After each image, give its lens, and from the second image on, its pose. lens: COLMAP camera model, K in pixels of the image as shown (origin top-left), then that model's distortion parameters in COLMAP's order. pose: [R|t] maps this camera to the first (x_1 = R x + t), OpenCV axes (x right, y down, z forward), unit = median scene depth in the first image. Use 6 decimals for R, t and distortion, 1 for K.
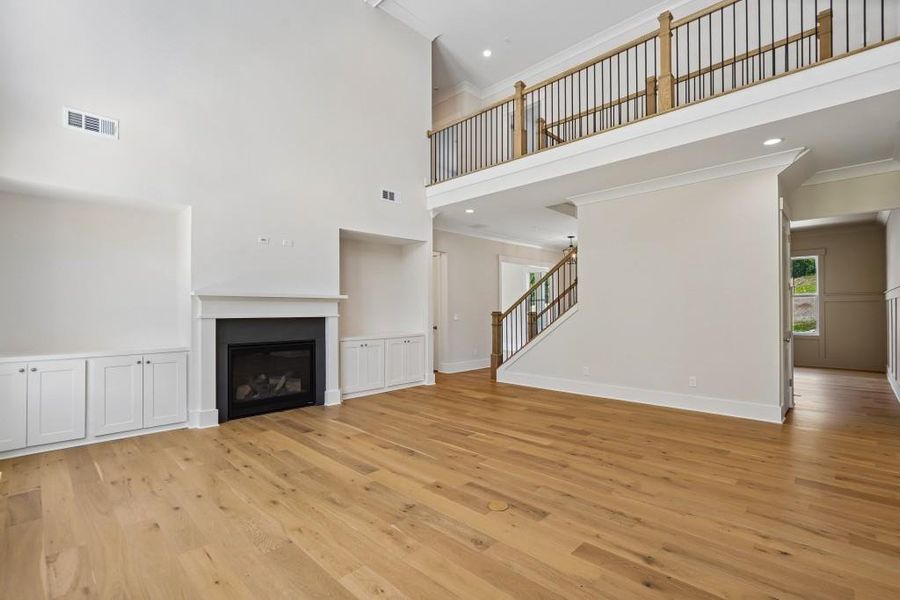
lens RADIAL K [[415.9, 0, 445.1], [0, 415.9, 304.4], [0, 0, 1]] dist [-0.008846, 0.000565]
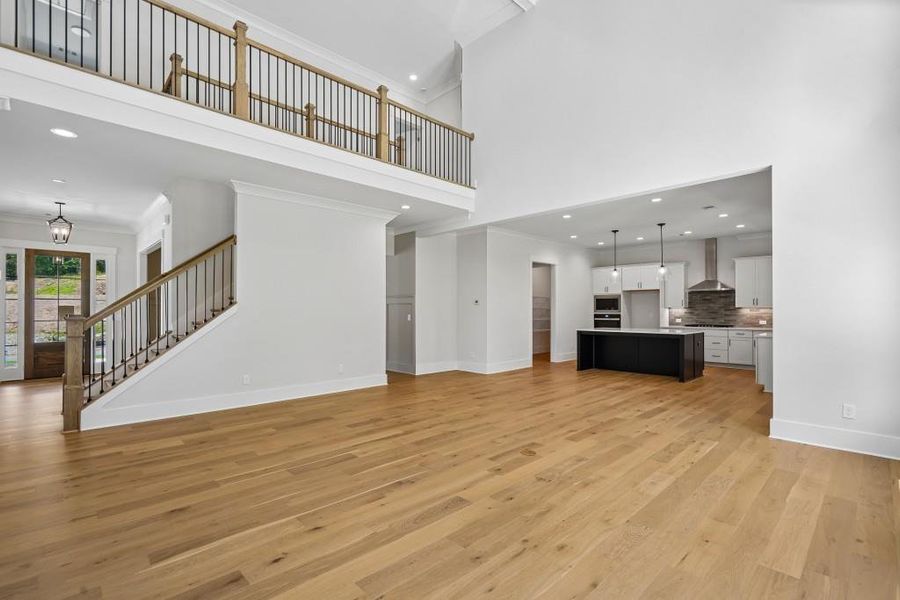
lens RADIAL K [[415.9, 0, 441.2], [0, 415.9, 316.3], [0, 0, 1]] dist [-0.008846, 0.000565]
pose [[0.029919, -0.009893, 0.999503, -0.765477], [-0.010969, 0.999888, 0.010225, 0.009738], [-0.999492, -0.011269, 0.029807, 0.756598]]
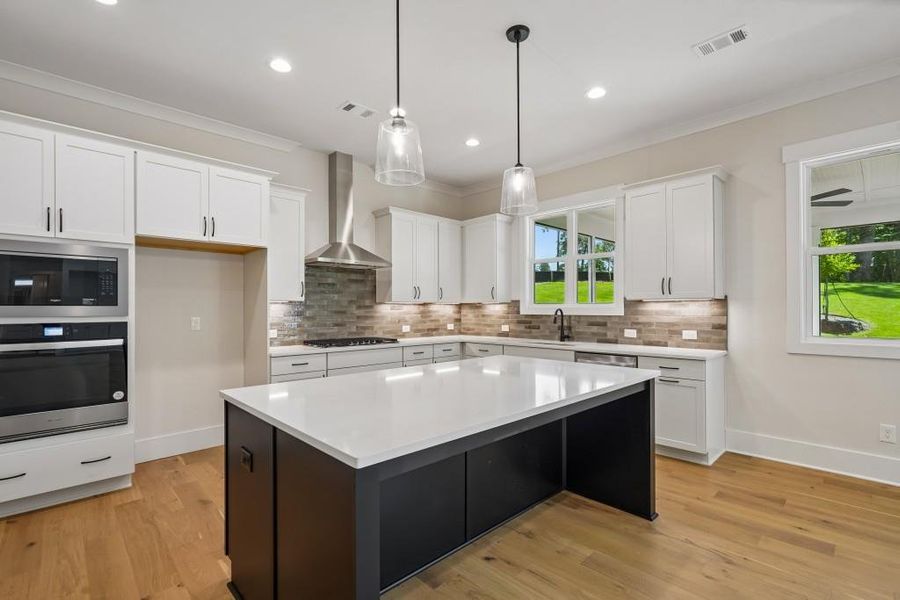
lens RADIAL K [[415.9, 0, 459.9], [0, 415.9, 309.3], [0, 0, 1]] dist [-0.008846, 0.000565]
pose [[-0.999934, 0.009134, 0.006968, 1.116758], [0.009054, 0.999893, -0.011527, 0.003023], [-0.007072, -0.011463, -0.999909, 0.429537]]
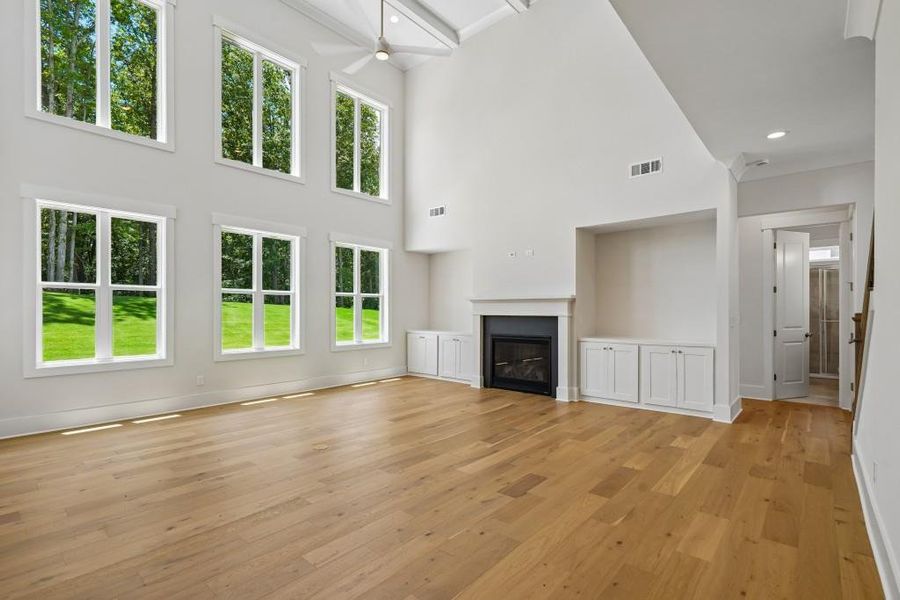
lens RADIAL K [[415.9, 0, 439.4], [0, 415.9, 313.5], [0, 0, 1]] dist [-0.008846, 0.000565]
pose [[0.062330, 0.012767, -0.997974, 0.952473], [0.014363, 0.999803, 0.013688, 0.005479], [0.997952, -0.015187, 0.062134, 0.801161]]
